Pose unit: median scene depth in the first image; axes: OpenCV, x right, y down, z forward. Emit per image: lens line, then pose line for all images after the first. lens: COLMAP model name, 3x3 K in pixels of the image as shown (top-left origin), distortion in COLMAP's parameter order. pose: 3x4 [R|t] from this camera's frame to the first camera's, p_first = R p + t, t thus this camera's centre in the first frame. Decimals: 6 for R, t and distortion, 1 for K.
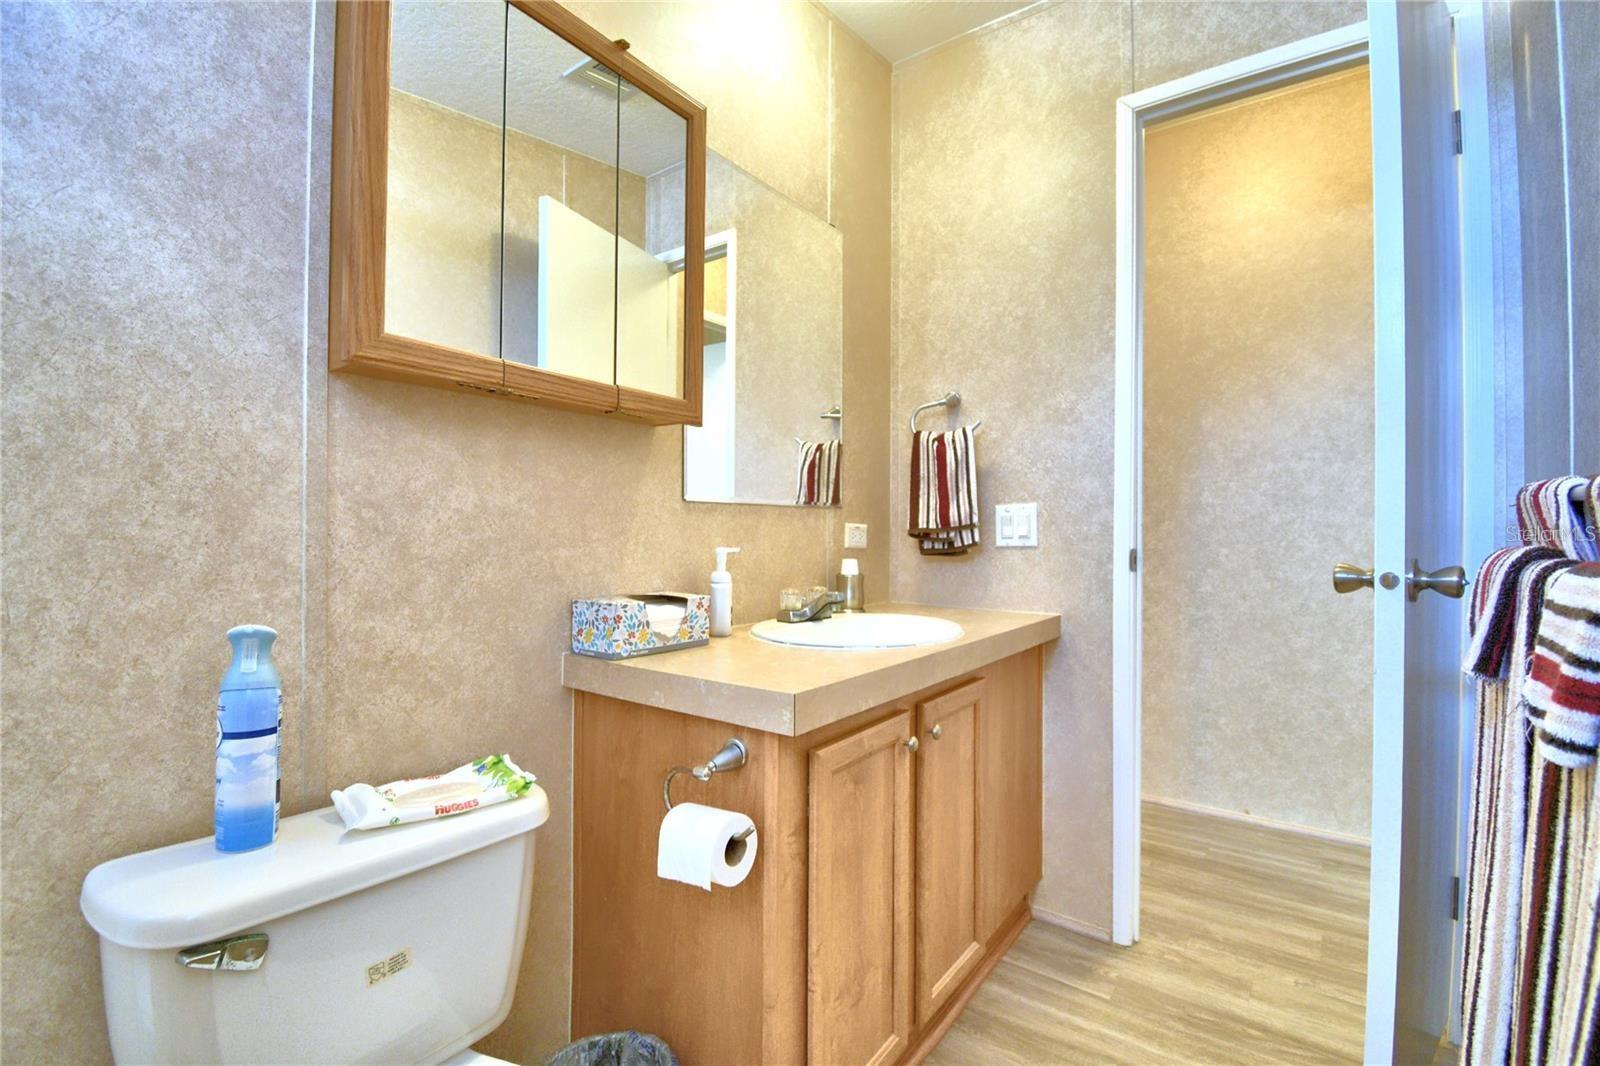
lens RADIAL K [[716.7, 0, 800.0], [0, 716.7, 533.0], [0, 0, 1]] dist [-0.002229, -0.000566]
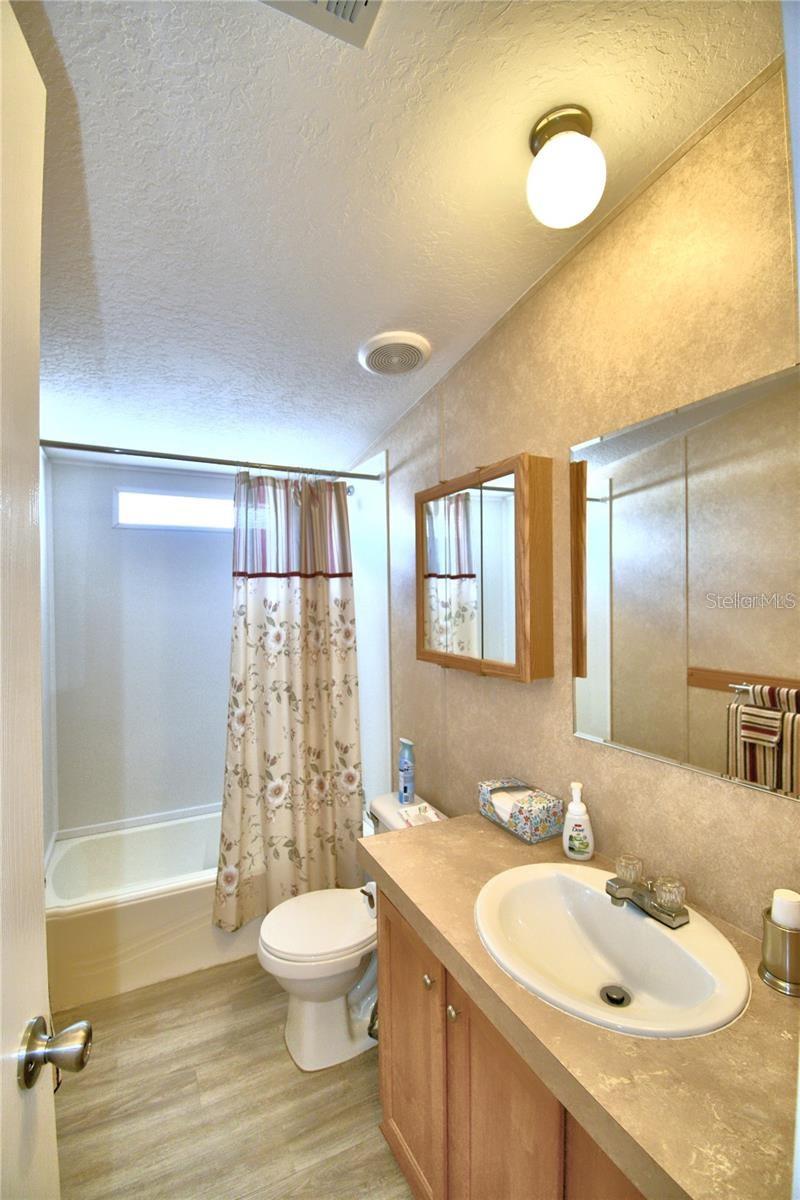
lens RADIAL K [[537.5, 0, 400.0], [0, 537.5, 600.0], [0, 0, 1]] dist [-0.002229, -0.000566]
pose [[-0.464994, 0.003411, -0.885307, 0.985834], [0.007906, 0.999969, -0.000300, -0.345383], [0.885278, -0.007138, -0.465007, 1.409238]]
